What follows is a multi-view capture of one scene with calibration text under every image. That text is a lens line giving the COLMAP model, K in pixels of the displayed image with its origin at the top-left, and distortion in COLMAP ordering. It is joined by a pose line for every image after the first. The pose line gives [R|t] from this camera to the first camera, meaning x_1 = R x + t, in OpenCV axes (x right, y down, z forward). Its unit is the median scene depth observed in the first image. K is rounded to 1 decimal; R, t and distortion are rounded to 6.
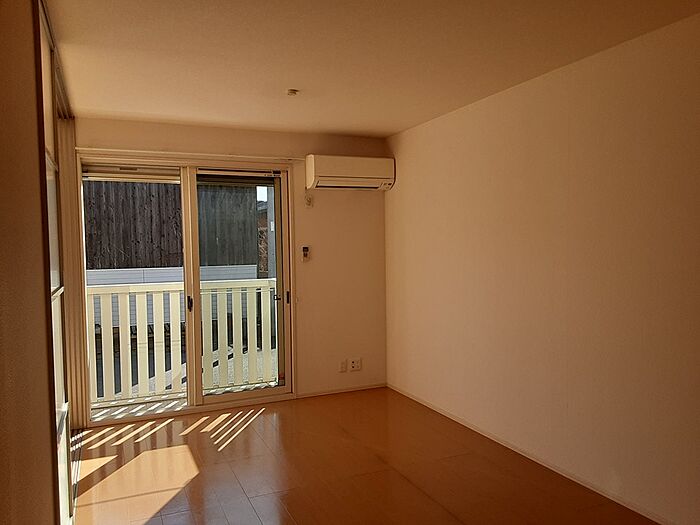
lens RADIAL K [[552.7, 0, 356.4], [0, 552.7, 263.8], [0, 0, 1]] dist [0.028697, -0.005449]
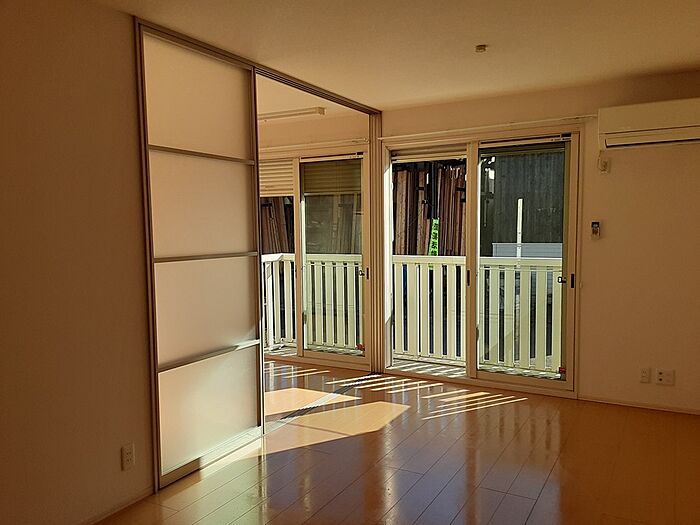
lens RADIAL K [[552.7, 0, 352.4], [0, 552.7, 264.8], [0, 0, 1]] dist [0.028697, -0.005449]
pose [[0.596860, 0.064860, -0.799720, 0.364415], [-0.025603, 0.997759, 0.061814, -0.008524], [0.801937, -0.016419, 0.597183, 0.212389]]
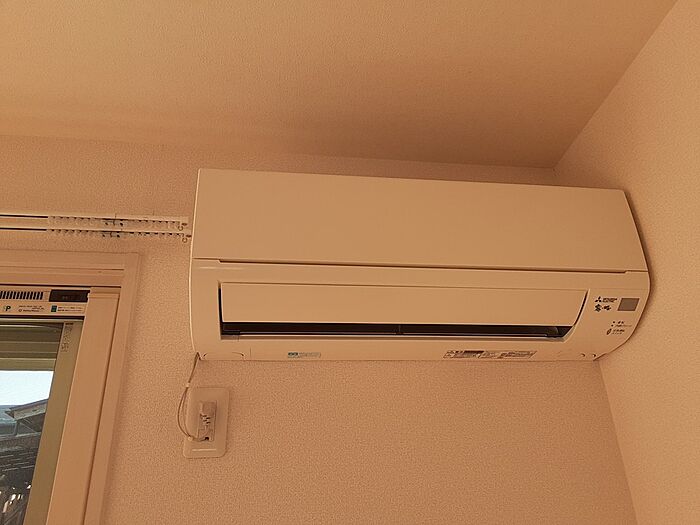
lens RADIAL K [[552.7, 0, 350.9], [0, 552.7, 262.2], [0, 0, 1]] dist [0.028697, -0.005449]
pose [[0.967213, -0.148842, -0.205778, 0.008906], [0.031166, 0.873699, -0.485468, -0.067741], [0.252046, 0.463137, 0.849692, 0.840563]]
